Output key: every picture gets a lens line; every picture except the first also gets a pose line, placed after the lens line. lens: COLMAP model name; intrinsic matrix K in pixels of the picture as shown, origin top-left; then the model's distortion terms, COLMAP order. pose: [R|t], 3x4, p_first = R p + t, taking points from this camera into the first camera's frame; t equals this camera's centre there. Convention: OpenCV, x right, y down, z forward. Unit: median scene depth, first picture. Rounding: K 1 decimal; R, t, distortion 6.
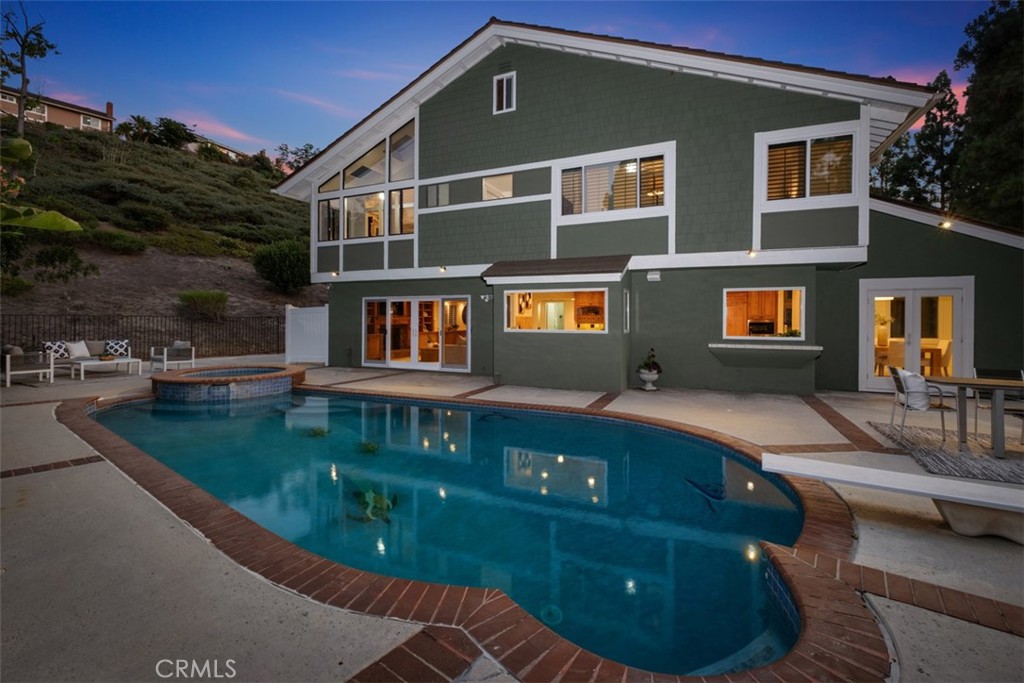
lens RADIAL K [[442.9, 0, 508.8], [0, 442.9, 319.1], [0, 0, 1]] dist [-0.012516, -0.000536]
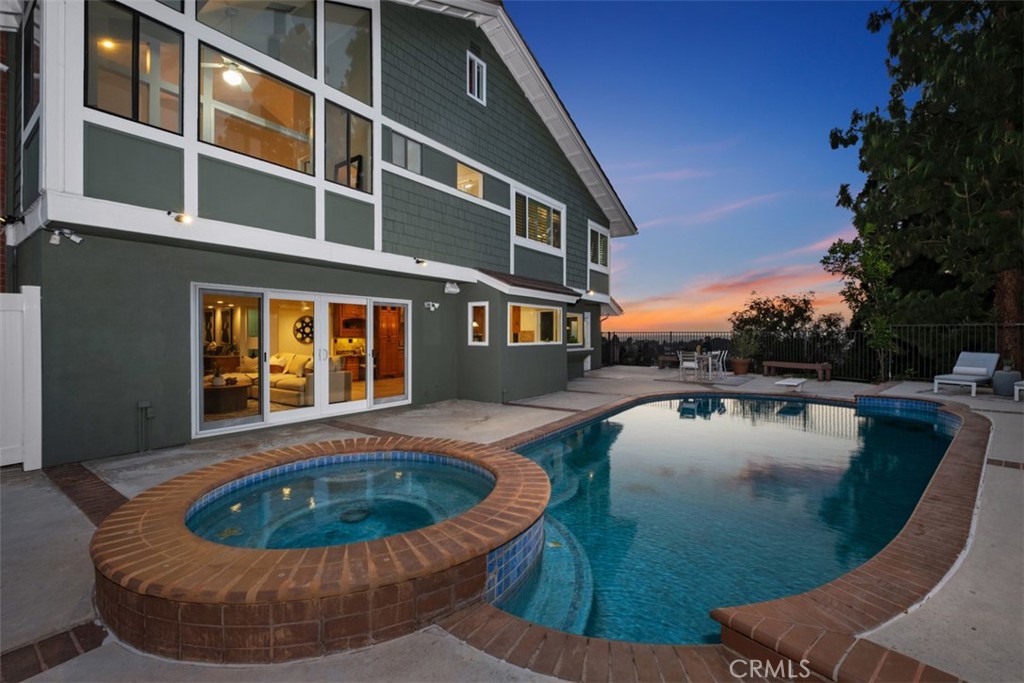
lens RADIAL K [[442.9, 0, 510.7], [0, 442.9, 337.5], [0, 0, 1]] dist [-0.012516, -0.000536]
pose [[0.186894, -0.007886, 0.982348, -0.849644], [0.002846, 0.999968, 0.007486, 0.004160], [-0.982376, 0.001397, 0.186911, 0.743175]]
